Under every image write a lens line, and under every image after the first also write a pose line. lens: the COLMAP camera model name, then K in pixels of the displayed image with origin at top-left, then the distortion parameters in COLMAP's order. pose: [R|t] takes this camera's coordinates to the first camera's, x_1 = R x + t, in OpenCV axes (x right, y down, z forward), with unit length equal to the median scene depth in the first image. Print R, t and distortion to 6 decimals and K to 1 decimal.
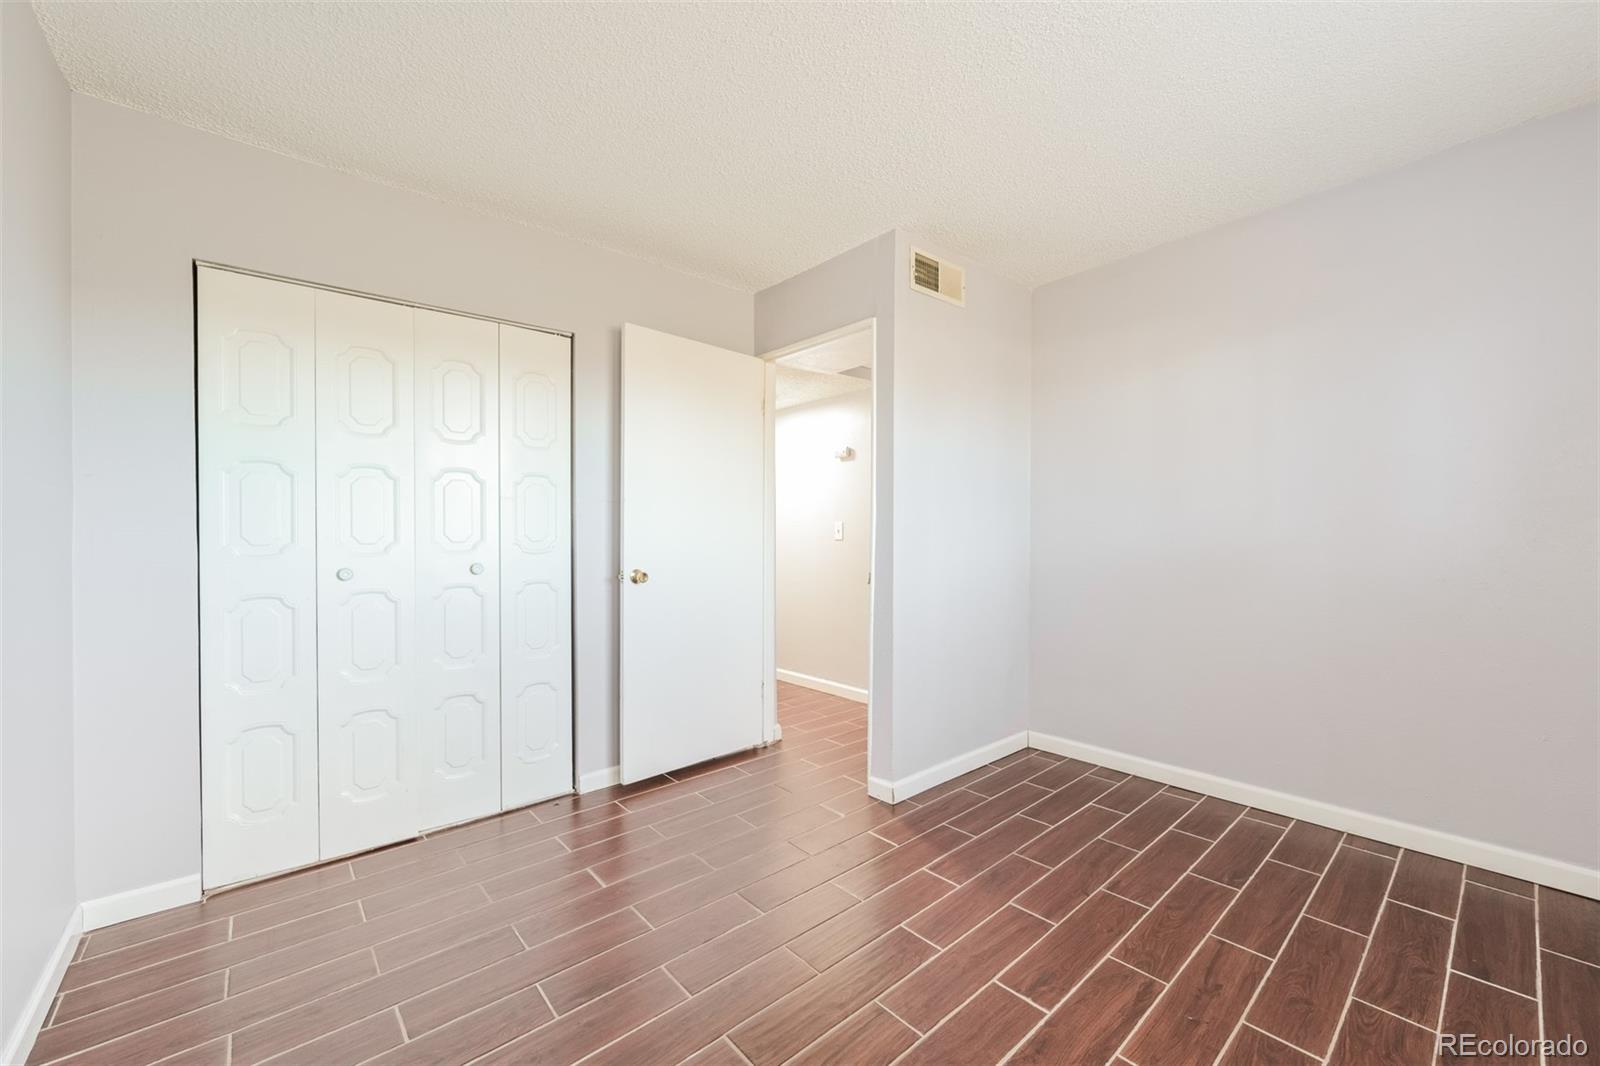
lens RADIAL K [[628.7, 0, 802.6], [0, 628.7, 536.1], [0, 0, 1]] dist [-0.003150, -0.000056]
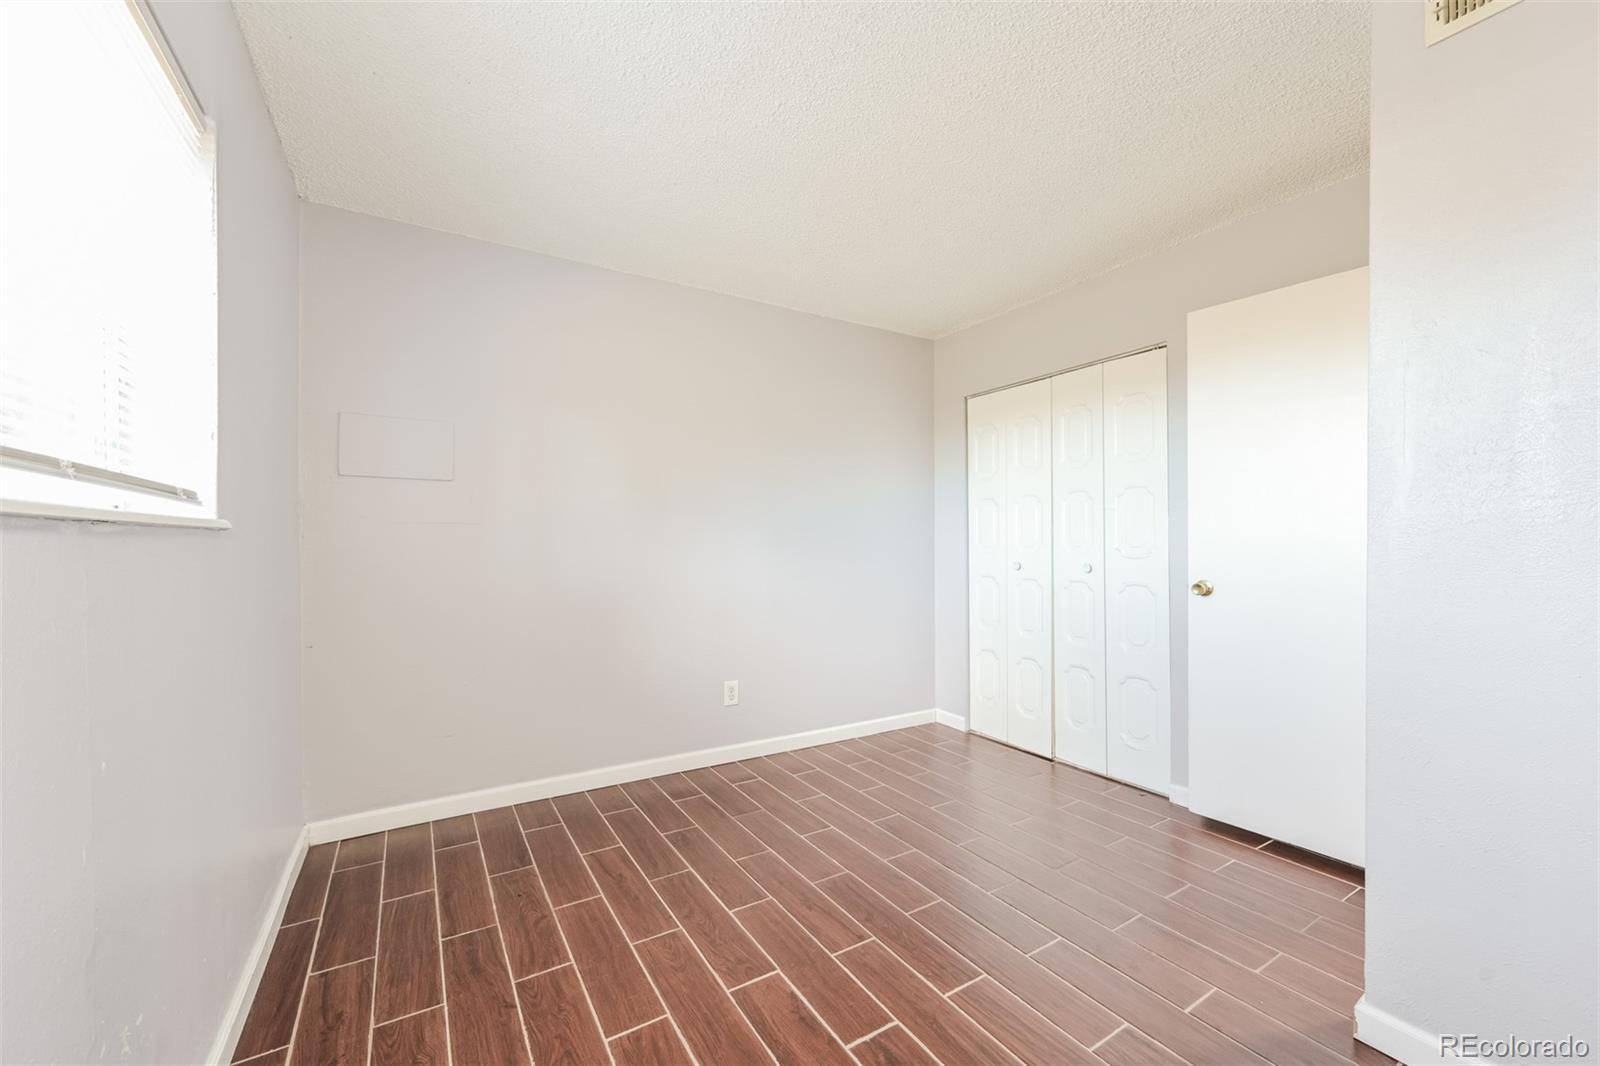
lens RADIAL K [[628.7, 0, 802.6], [0, 628.7, 536.1], [0, 0, 1]] dist [-0.003150, -0.000056]
pose [[-0.155111, -0.002031, -0.987895, 0.911350], [-0.001828, 0.999997, -0.001769, -0.009291], [0.987895, 0.001531, -0.155115, 0.731853]]
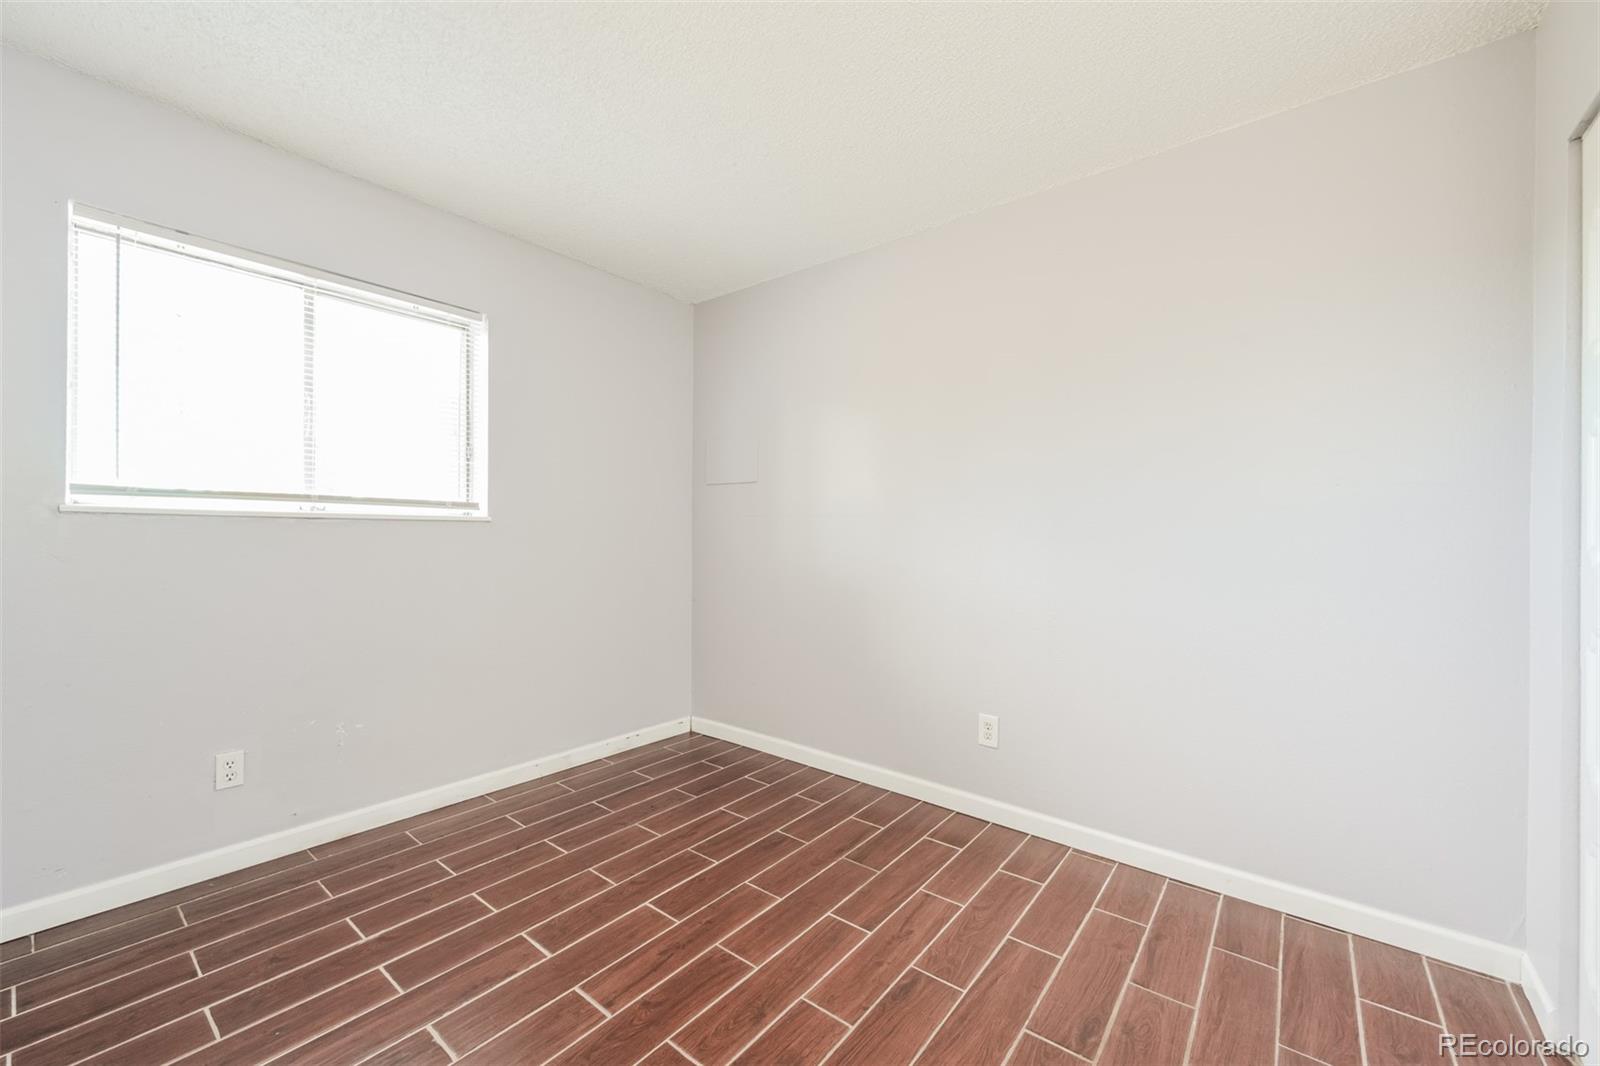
lens RADIAL K [[628.7, 0, 802.6], [0, 628.7, 536.1], [0, 0, 1]] dist [-0.003150, -0.000056]
pose [[-0.982498, -0.000695, -0.186270, 0.007090], [-0.002108, 0.999970, 0.007388, 0.001941], [0.186259, 0.007651, -0.982471, 1.383401]]
